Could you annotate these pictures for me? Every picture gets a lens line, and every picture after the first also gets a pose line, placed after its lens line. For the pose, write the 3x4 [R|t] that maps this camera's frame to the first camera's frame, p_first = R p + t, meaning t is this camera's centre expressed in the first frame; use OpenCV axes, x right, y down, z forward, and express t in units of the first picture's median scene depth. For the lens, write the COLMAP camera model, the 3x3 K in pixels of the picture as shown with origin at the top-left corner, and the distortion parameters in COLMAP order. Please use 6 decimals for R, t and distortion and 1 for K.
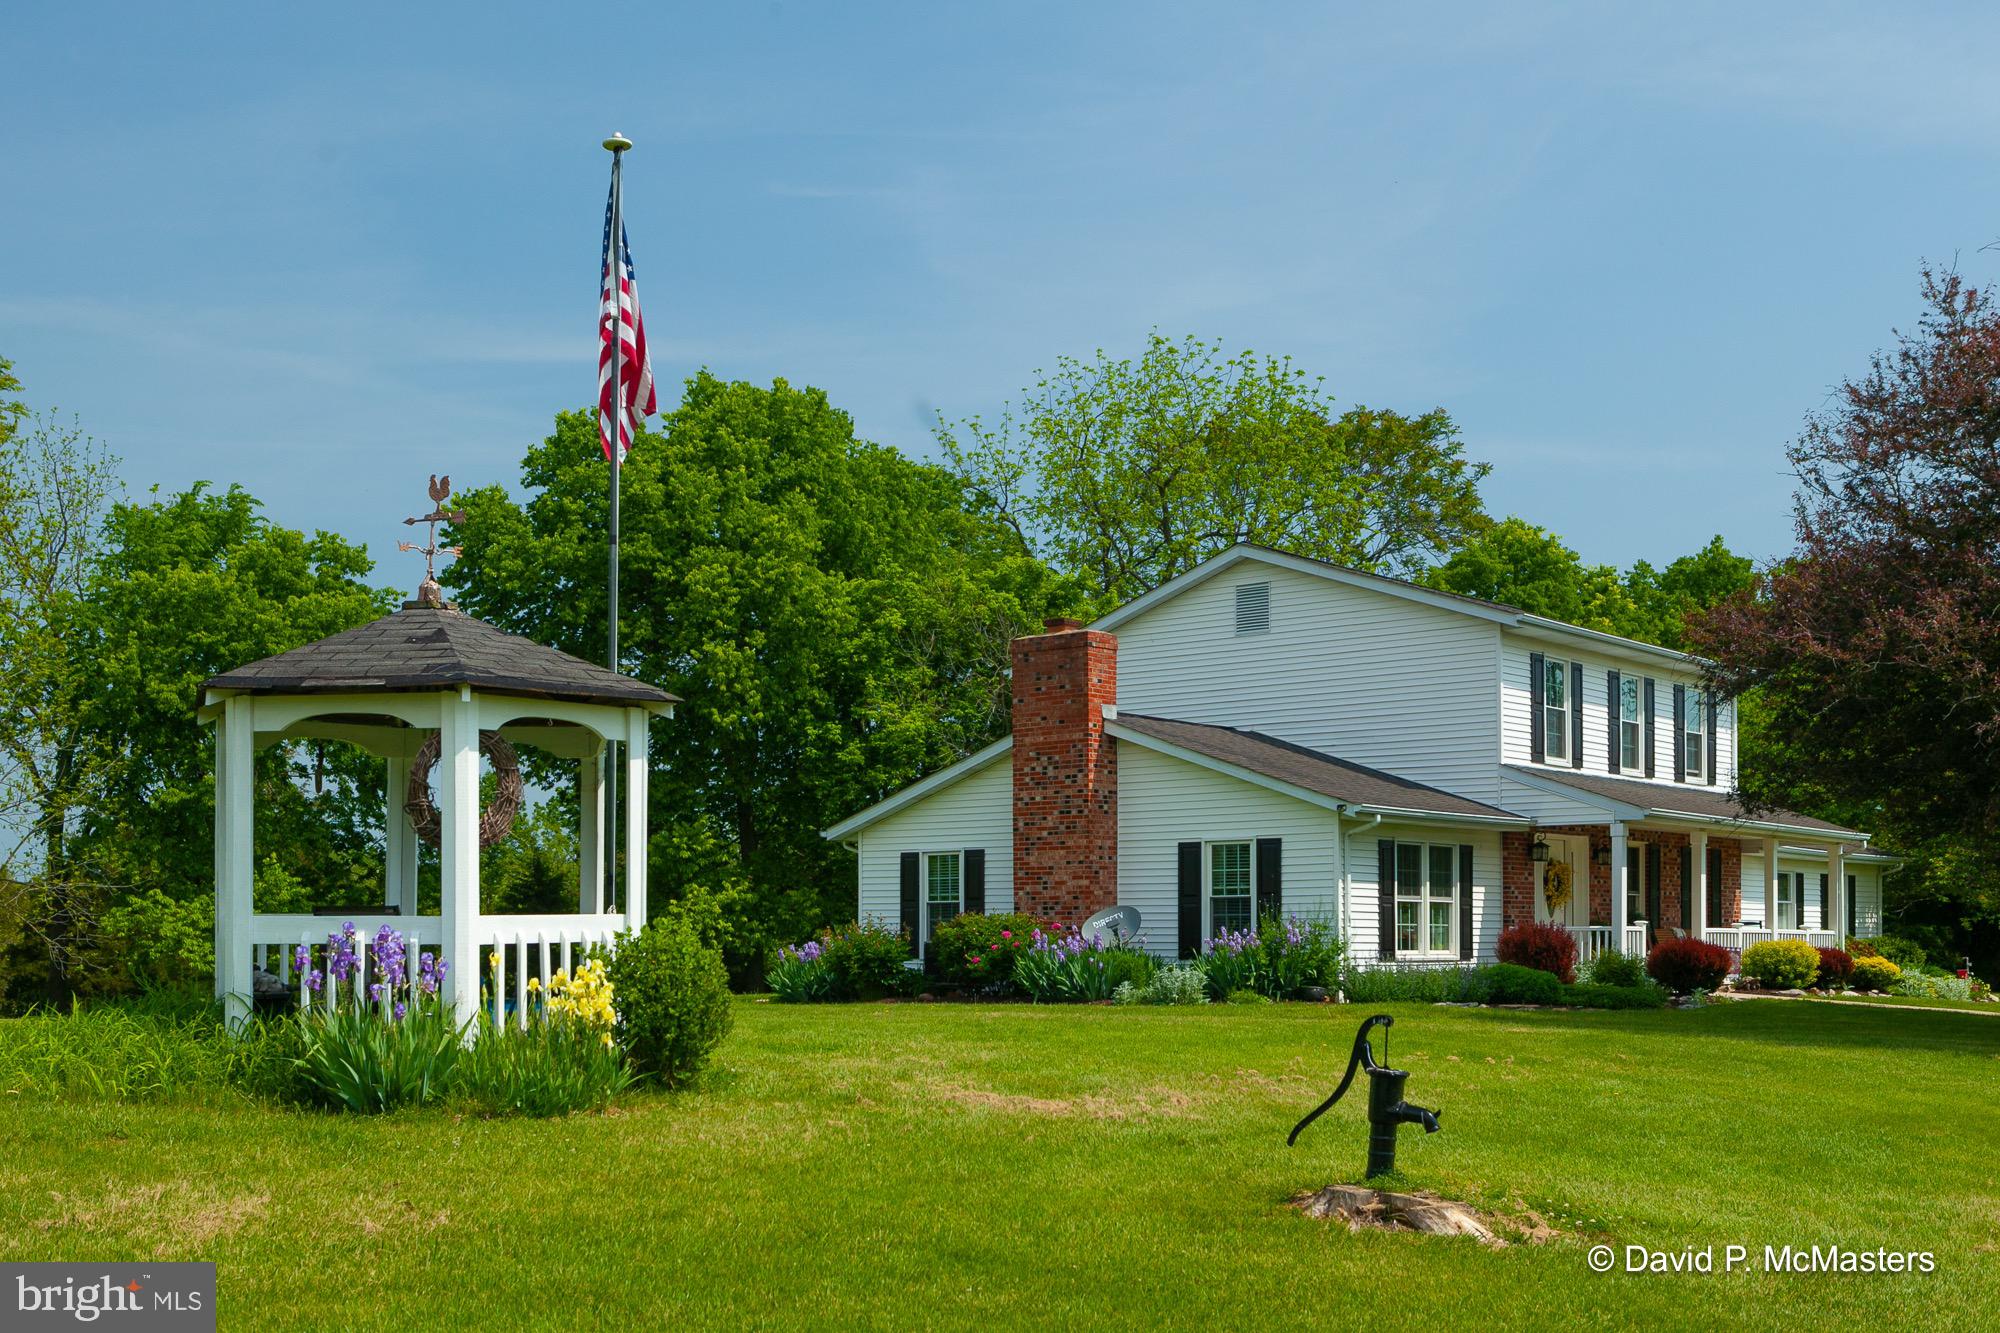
lens RADIAL K [[2290.9, 0, 971.9], [0, 2290.9, 912.4], [0, 0, 1]] dist [-0.016400, -0.018865]
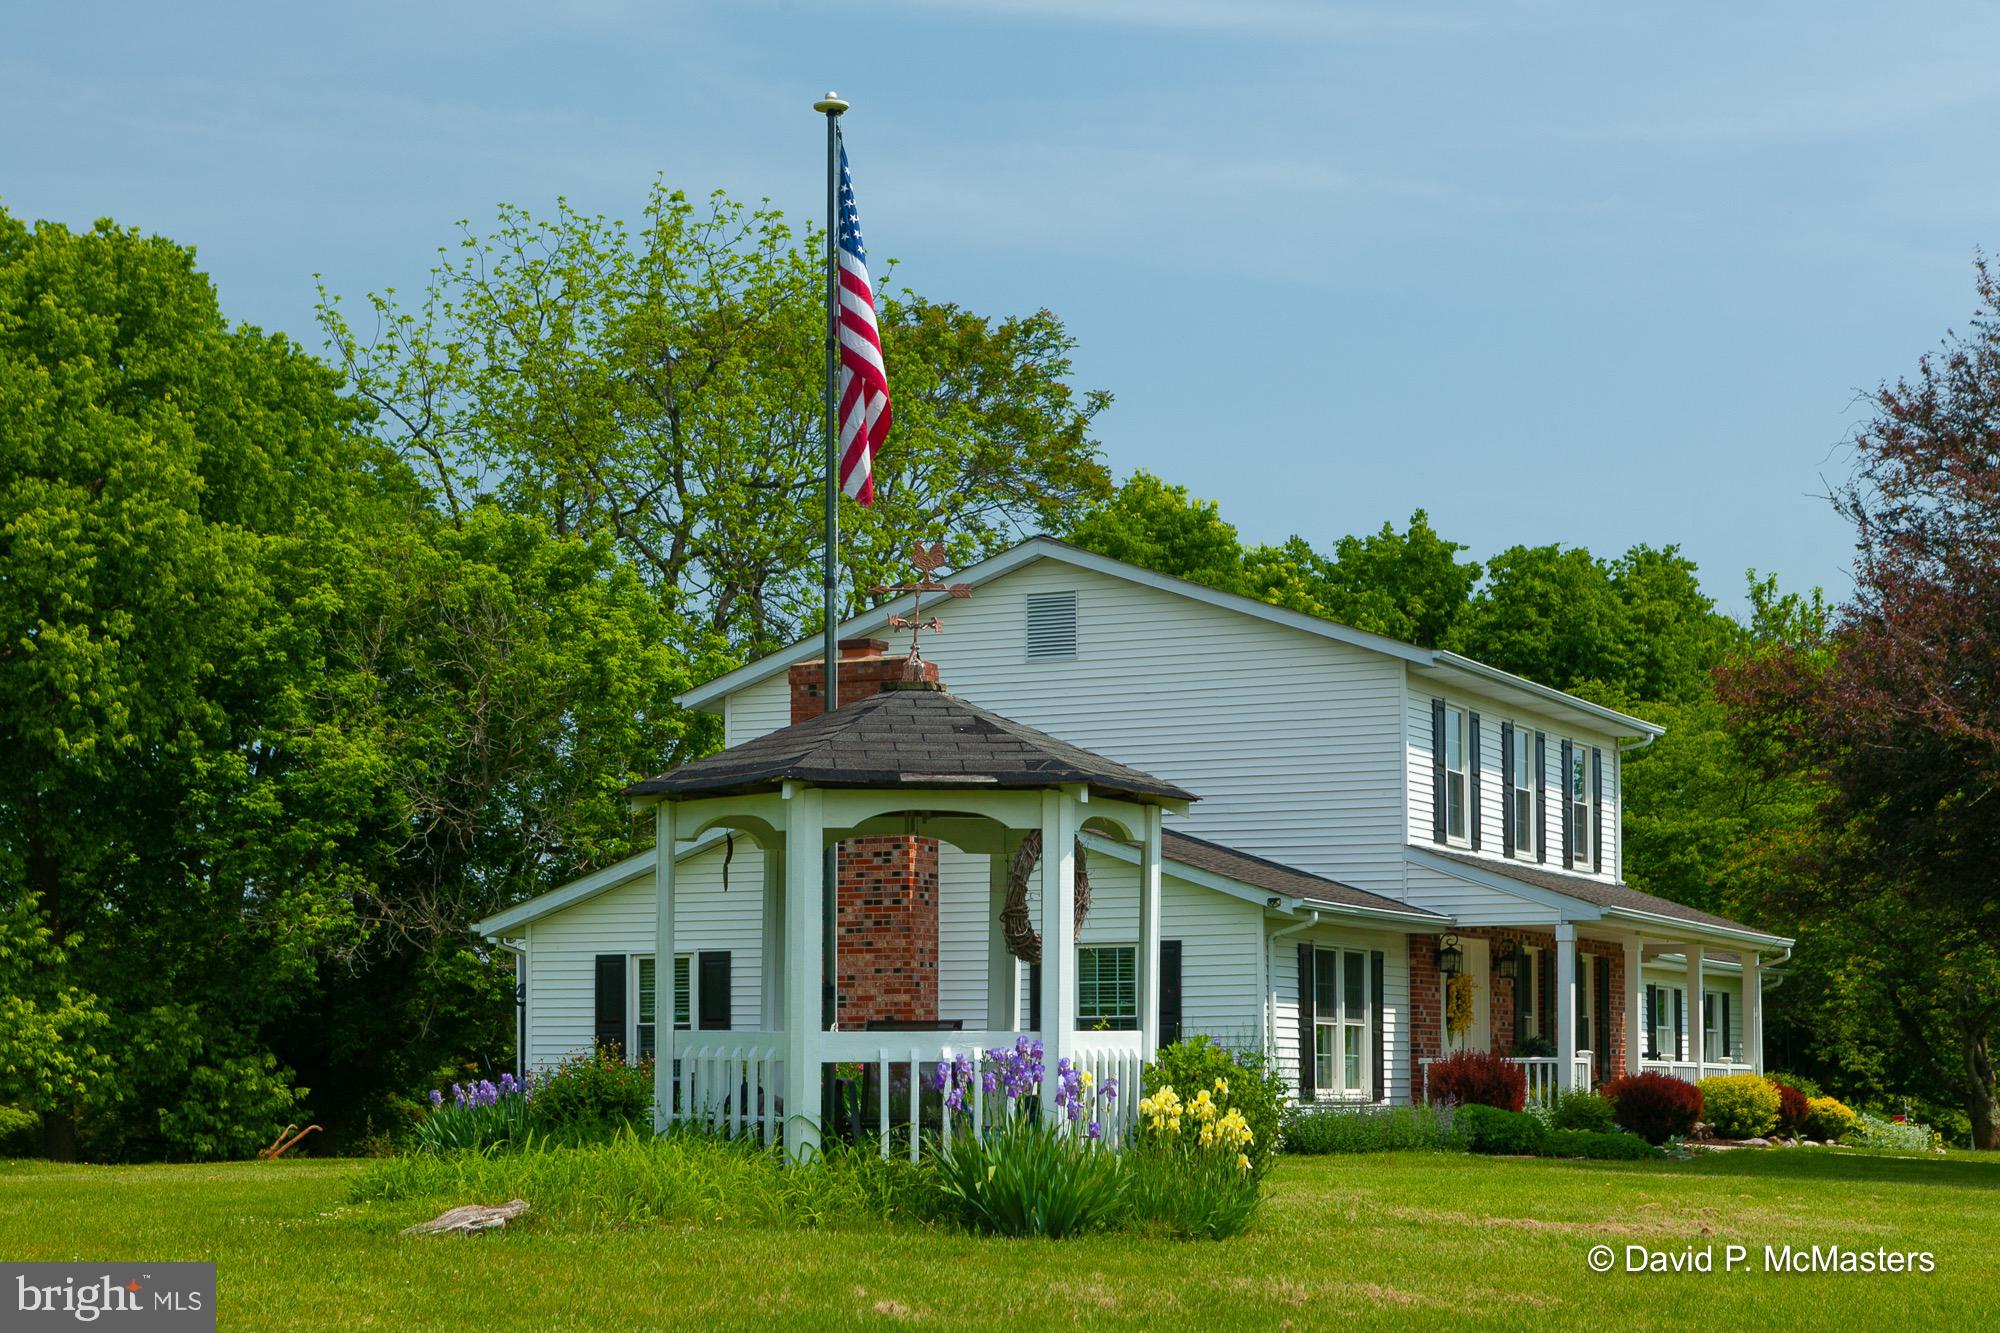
lens RADIAL K [[3771.1, 0, 997.2], [0, 3771.1, 951.7], [0, 0, 1]] dist [-0.043294, 0.114333]
pose [[0.962307, 0.007837, 0.271852, -0.233343], [-0.000962, 0.999677, -0.025412, 0.002759], [-0.271964, 0.024193, 0.962003, -0.165339]]
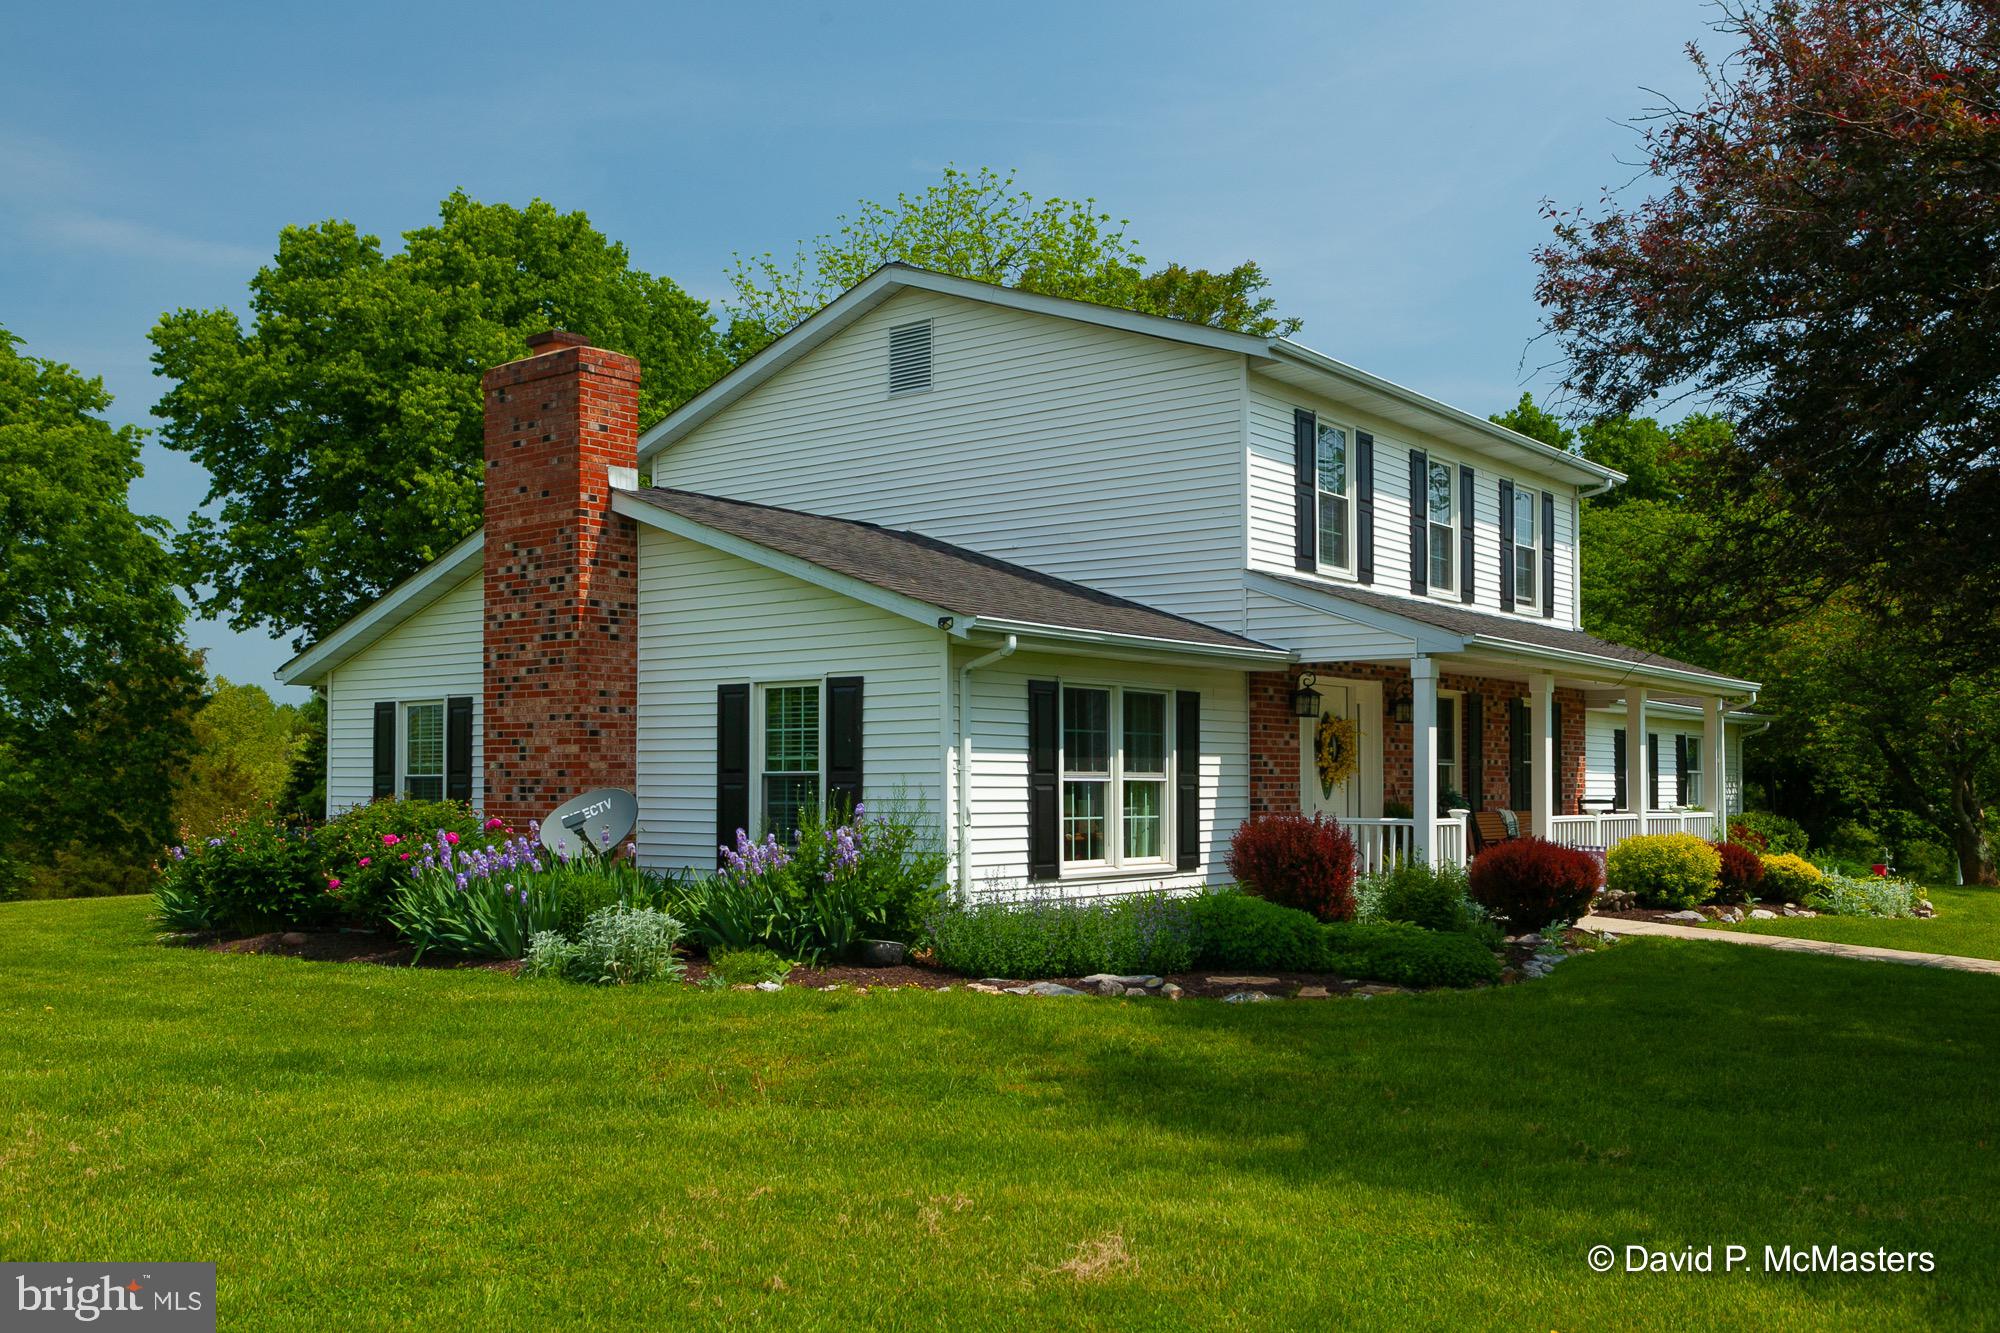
lens RADIAL K [[1787.8, 0, 1003.1], [0, 1787.8, 724.2], [0, 0, 1]] dist [-0.003636, -0.007966]
pose [[0.999187, 0.002619, 0.040241, 0.135364], [-0.001848, 0.999814, -0.019183, -0.009908], [-0.040284, 0.019093, 0.999006, 0.471647]]
